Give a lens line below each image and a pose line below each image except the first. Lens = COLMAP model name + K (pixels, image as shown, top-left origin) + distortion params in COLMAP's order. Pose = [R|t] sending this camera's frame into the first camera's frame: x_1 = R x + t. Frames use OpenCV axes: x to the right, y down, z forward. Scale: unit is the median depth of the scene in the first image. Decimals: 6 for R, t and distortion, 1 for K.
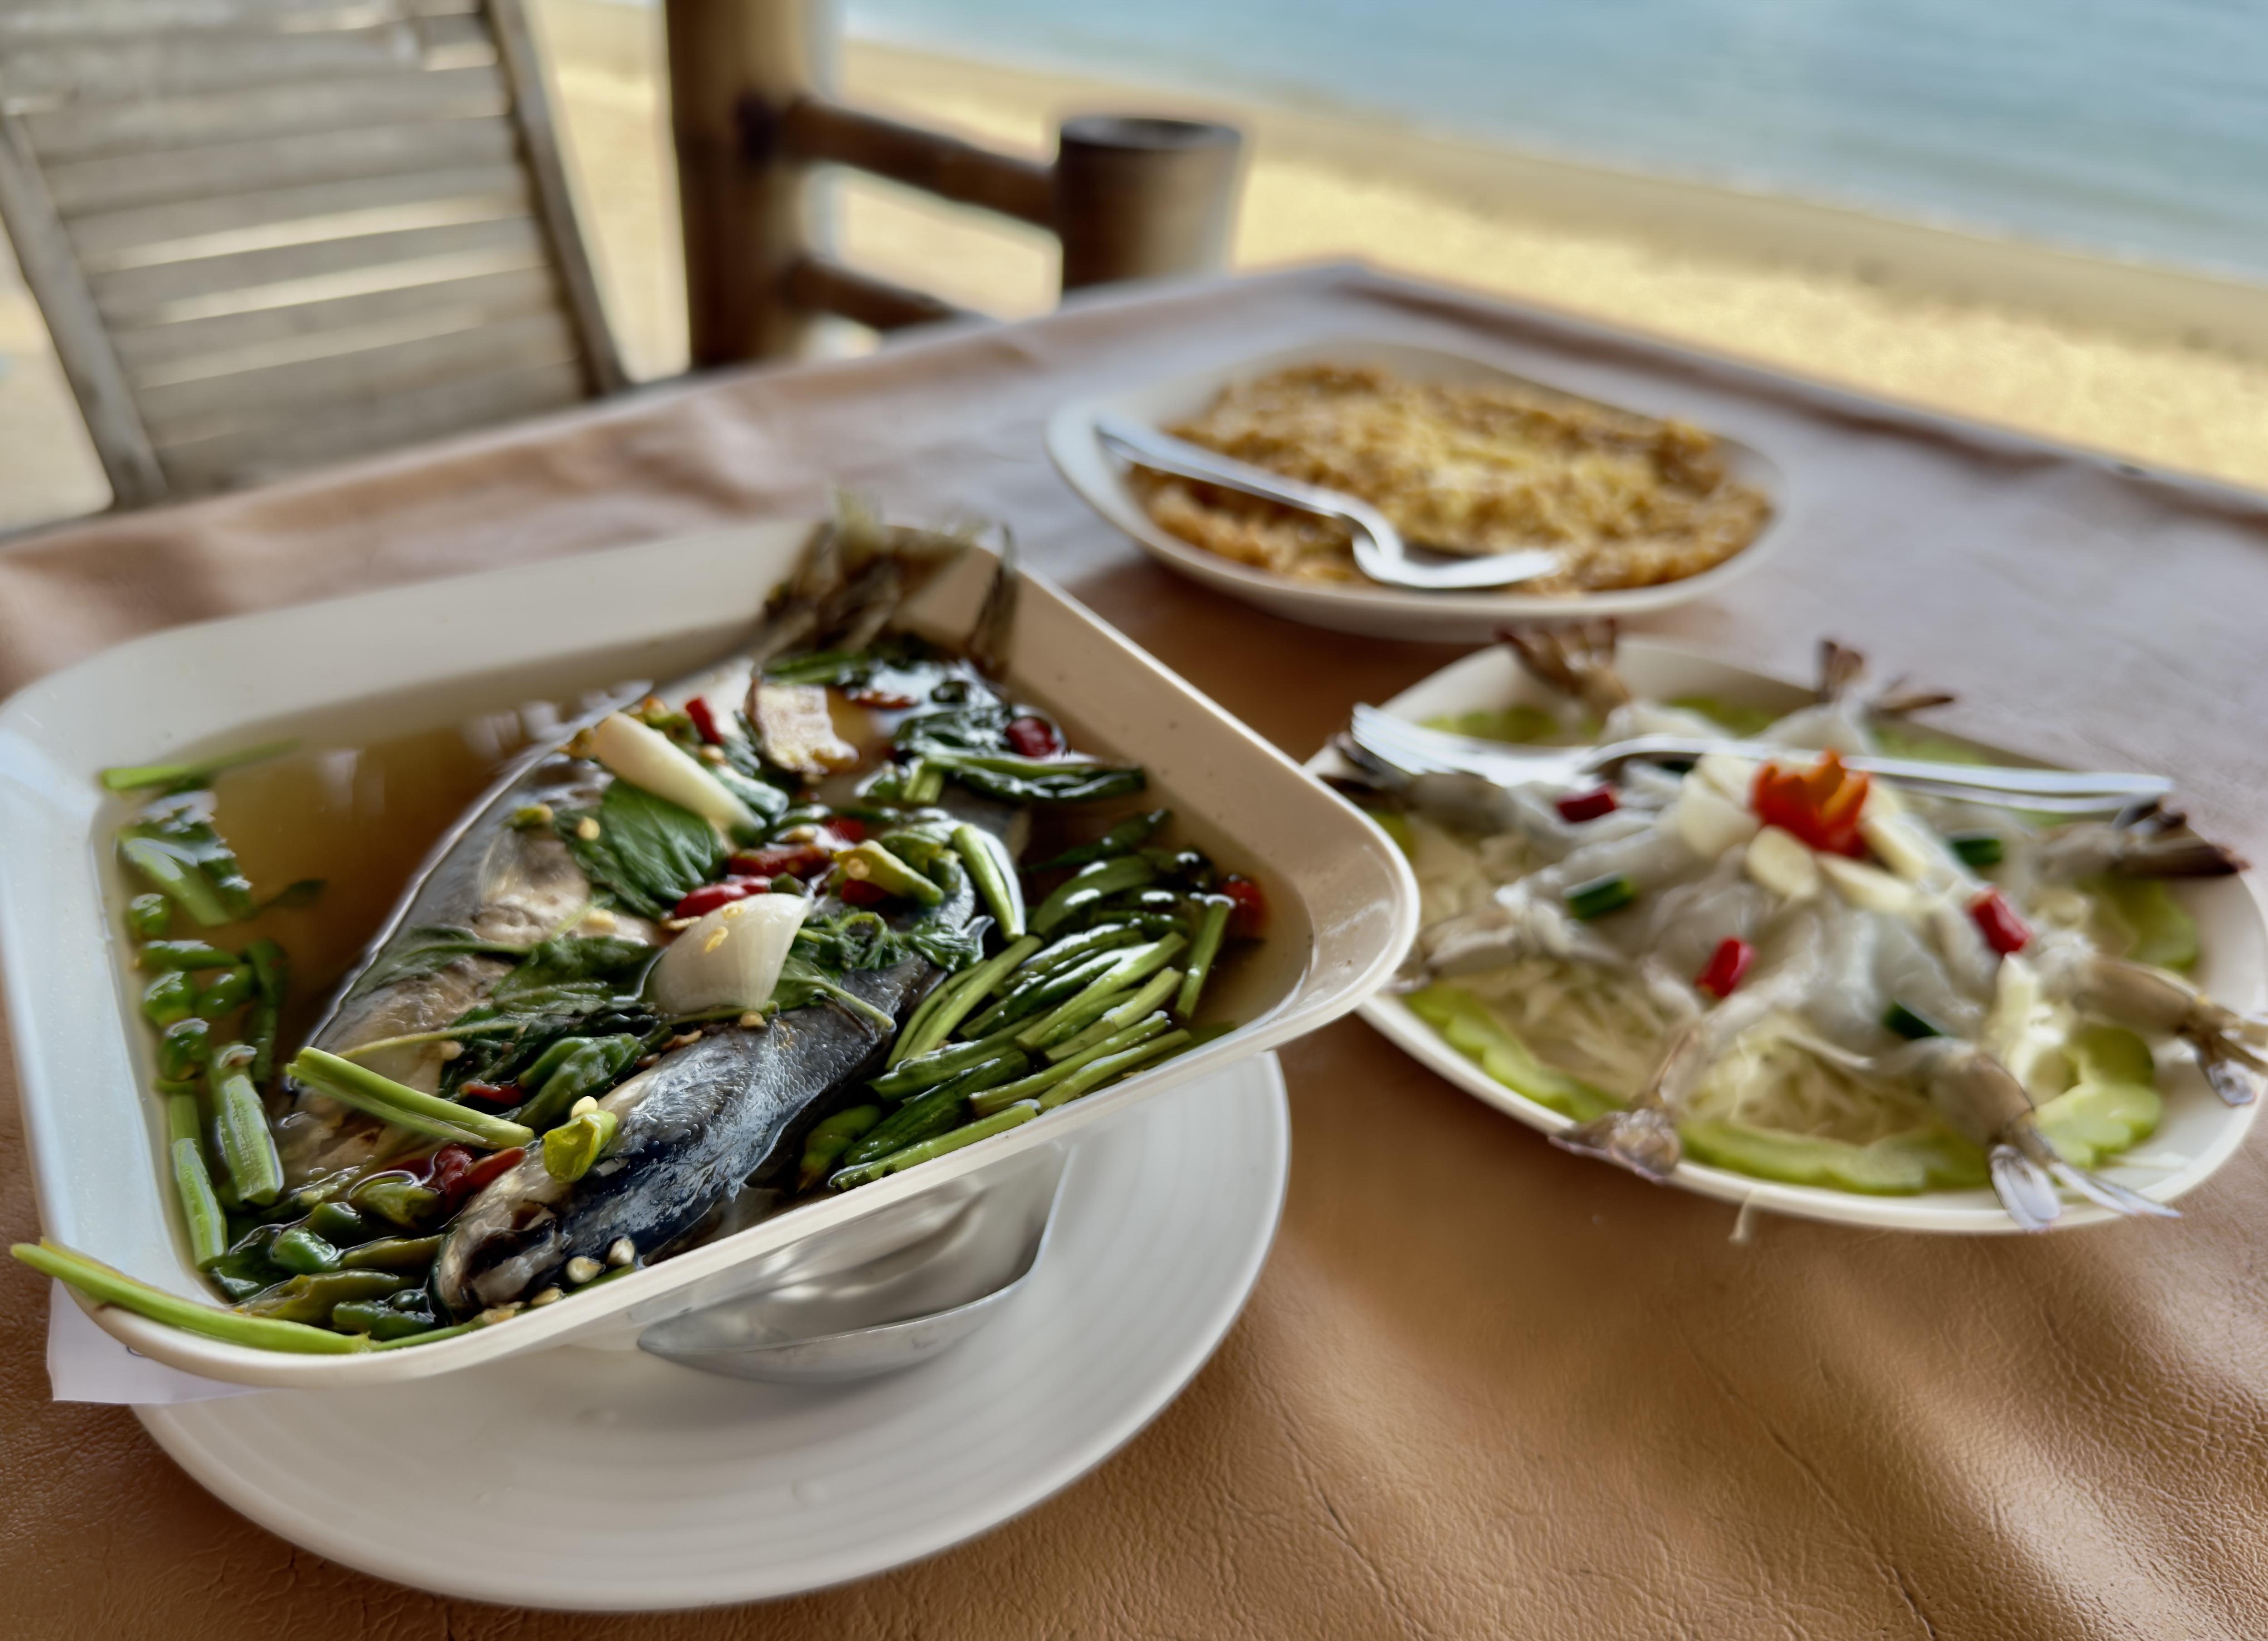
lens RADIAL K [[1651.4, 0, 1135.0], [0, 1651.4, 825.2], [0, 0, 1]] dist [0.034496, -0.002742]
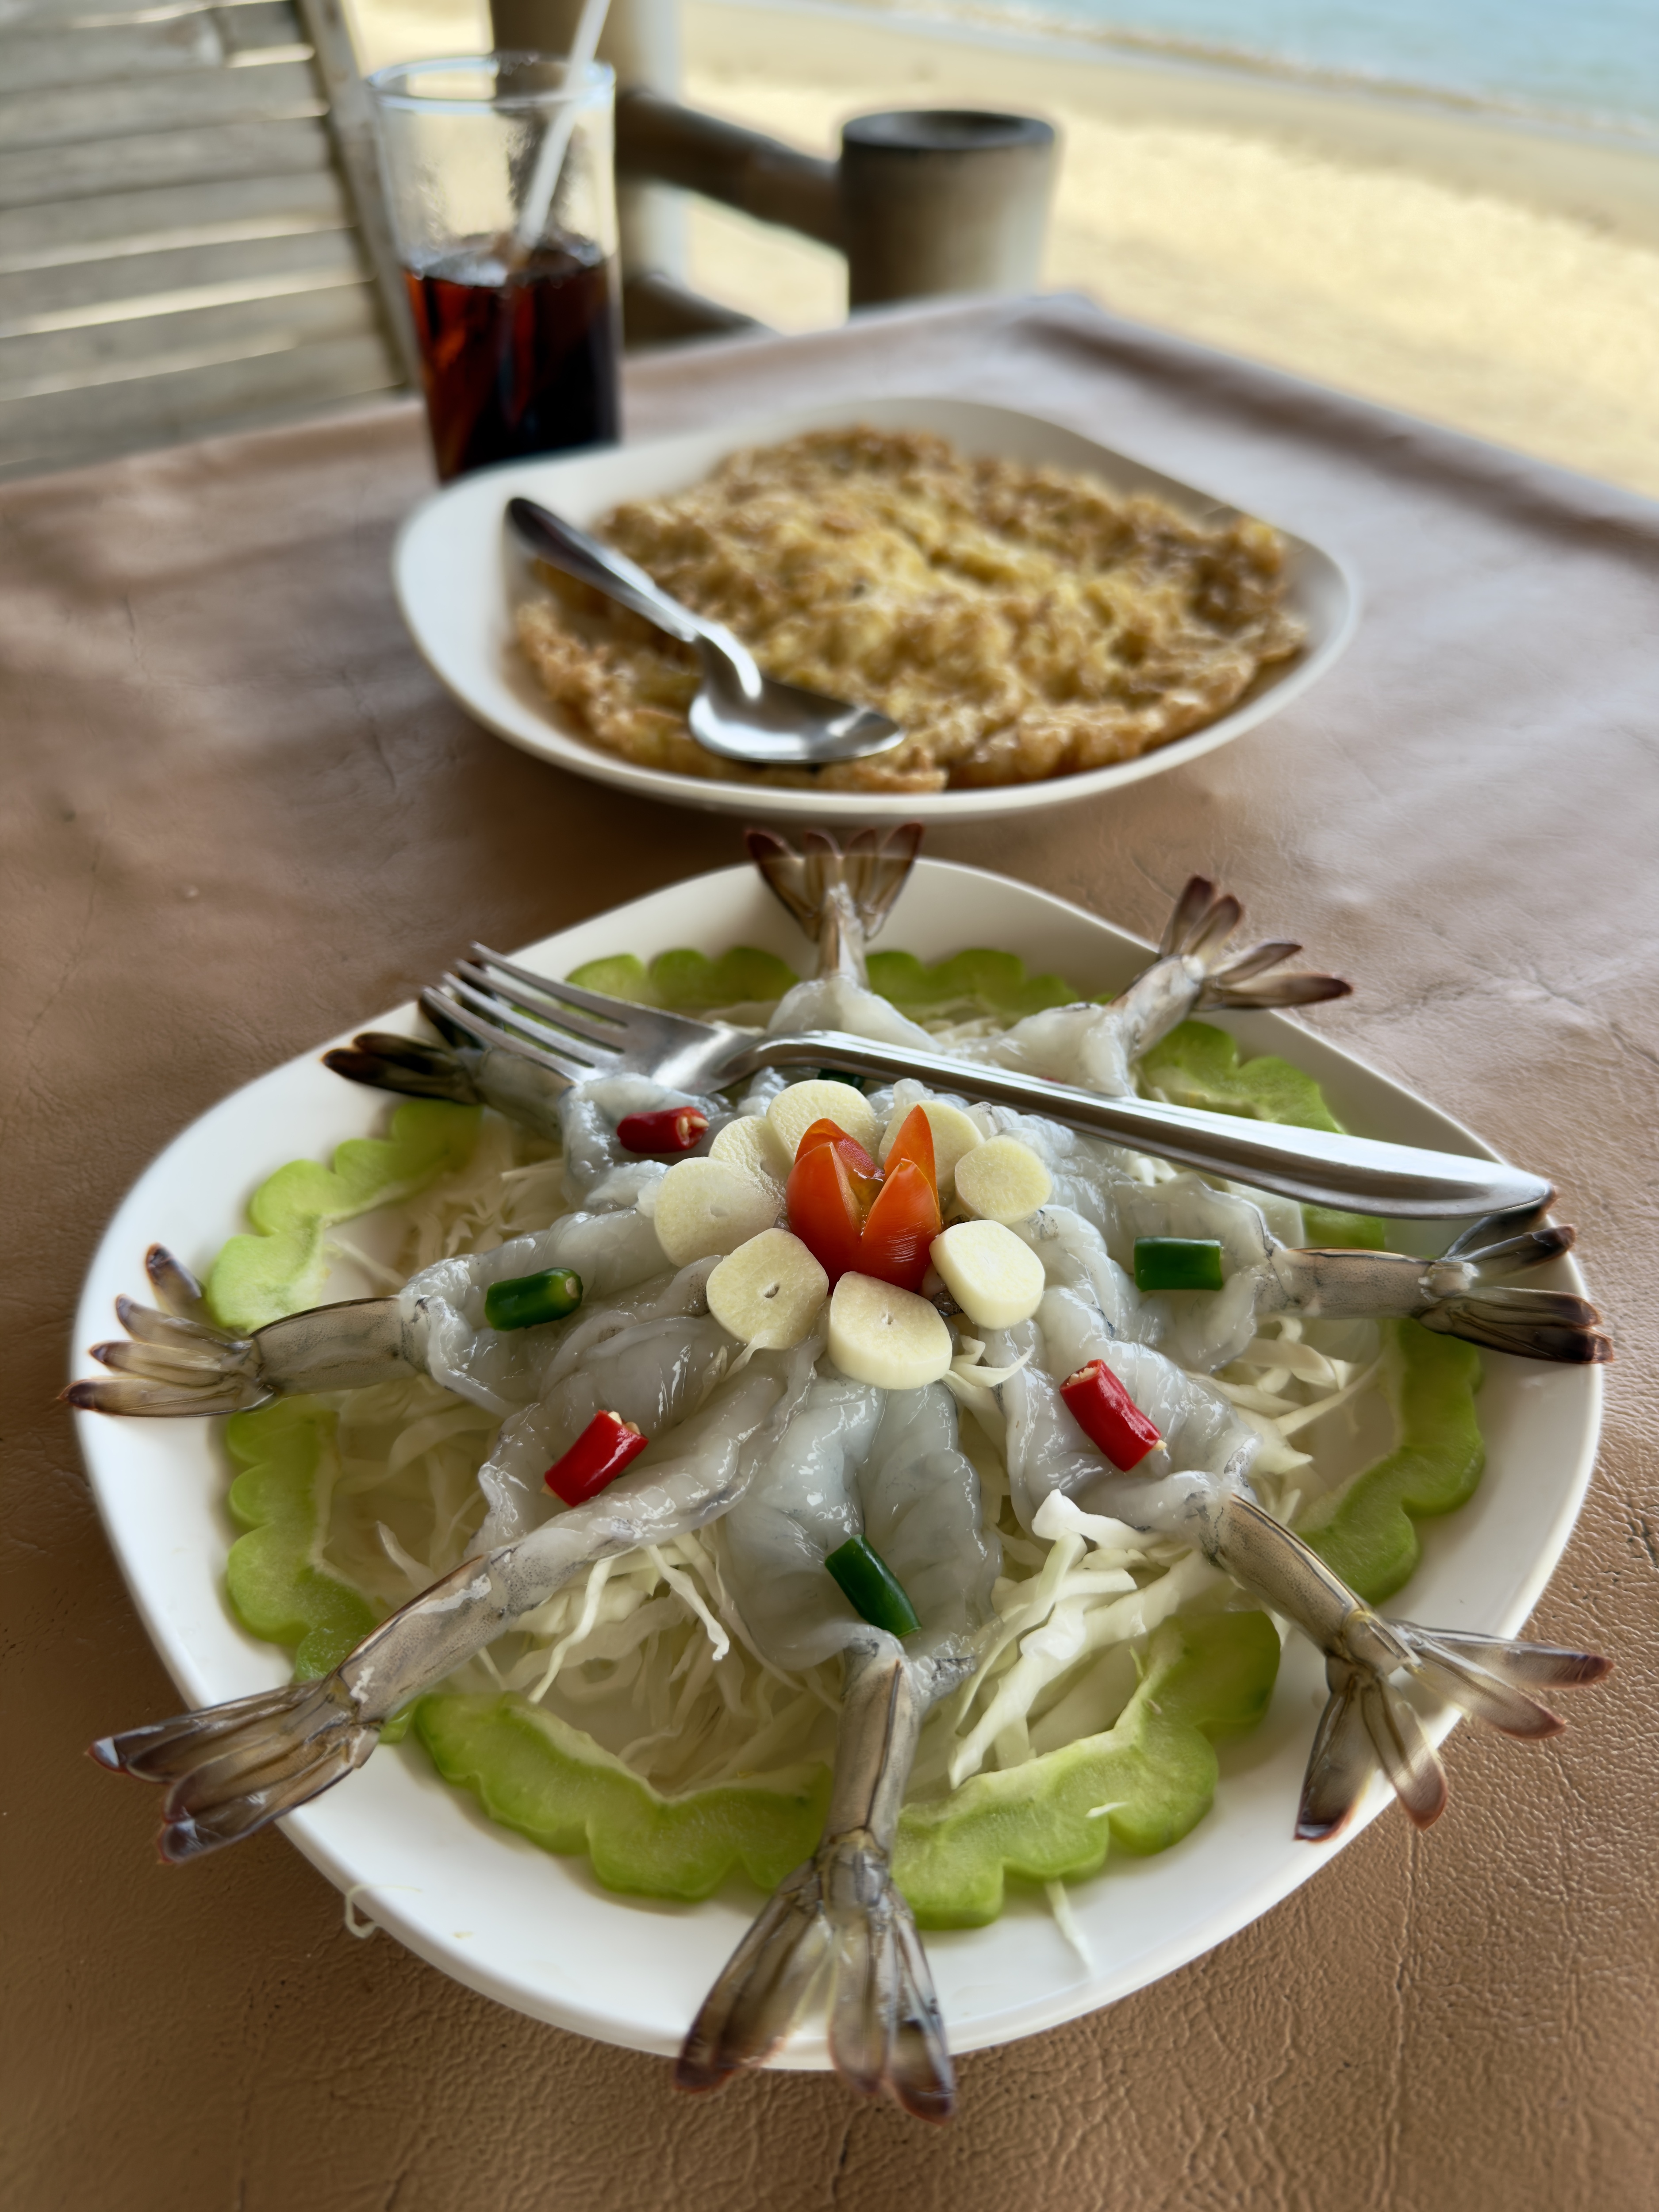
lens RADIAL K [[1556.9, 0, 829.1], [0, 1556.9, 1100.7], [0, 0, 1]] dist [-0.002322, 0.000376]
pose [[0.977082, 0.106963, -0.184039, 0.153516], [-0.076972, 0.983615, 0.163025, -0.044860], [0.198462, -0.145123, 0.969305, 0.126356]]
